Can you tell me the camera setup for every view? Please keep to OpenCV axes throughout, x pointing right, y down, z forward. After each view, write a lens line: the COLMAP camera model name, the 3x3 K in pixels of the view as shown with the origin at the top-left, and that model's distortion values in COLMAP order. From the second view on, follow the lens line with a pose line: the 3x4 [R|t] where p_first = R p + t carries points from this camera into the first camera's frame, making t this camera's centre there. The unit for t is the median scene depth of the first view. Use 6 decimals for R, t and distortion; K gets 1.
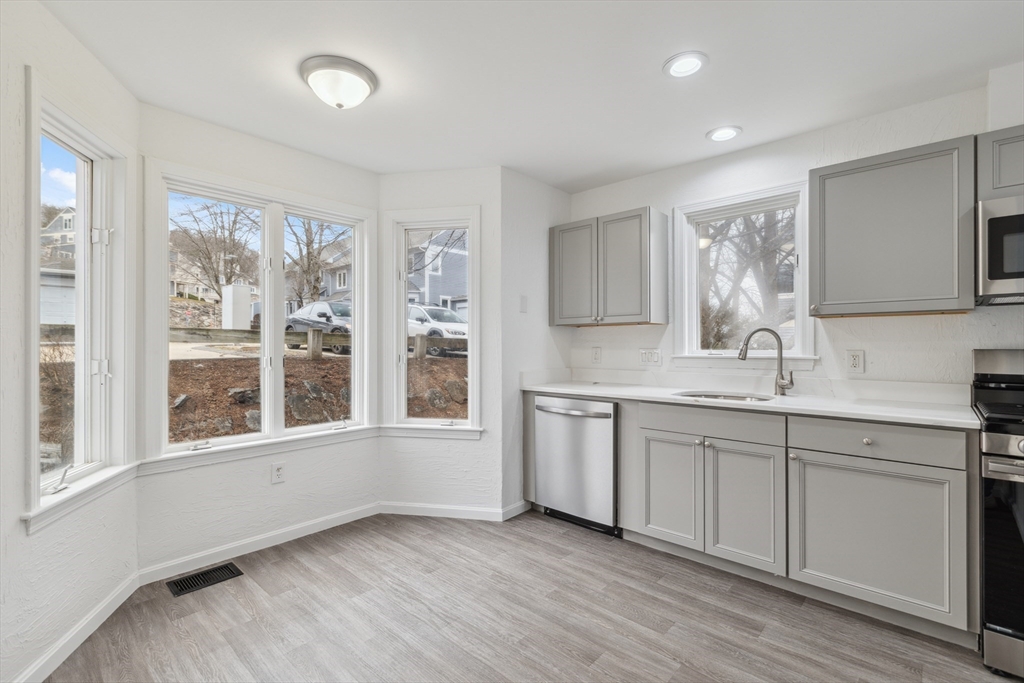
lens RADIAL K [[459.0, 0, 512.5], [0, 459.0, 340.4], [0, 0, 1]] dist [-0.000148, -0.000101]
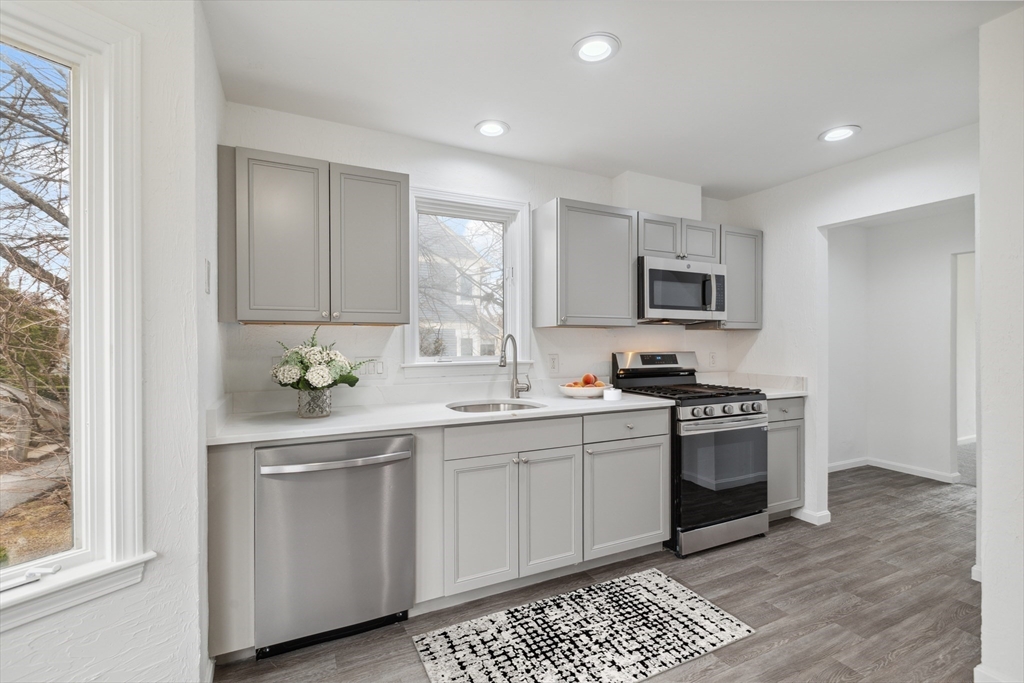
lens RADIAL K [[459.0, 0, 512.5], [0, 459.0, 342.4], [0, 0, 1]] dist [-0.000148, -0.000101]
pose [[0.369951, -0.001670, 0.929050, -0.342703], [-0.005752, 0.999975, 0.004088, -0.011974], [-0.929033, -0.006857, 0.369933, 0.520969]]
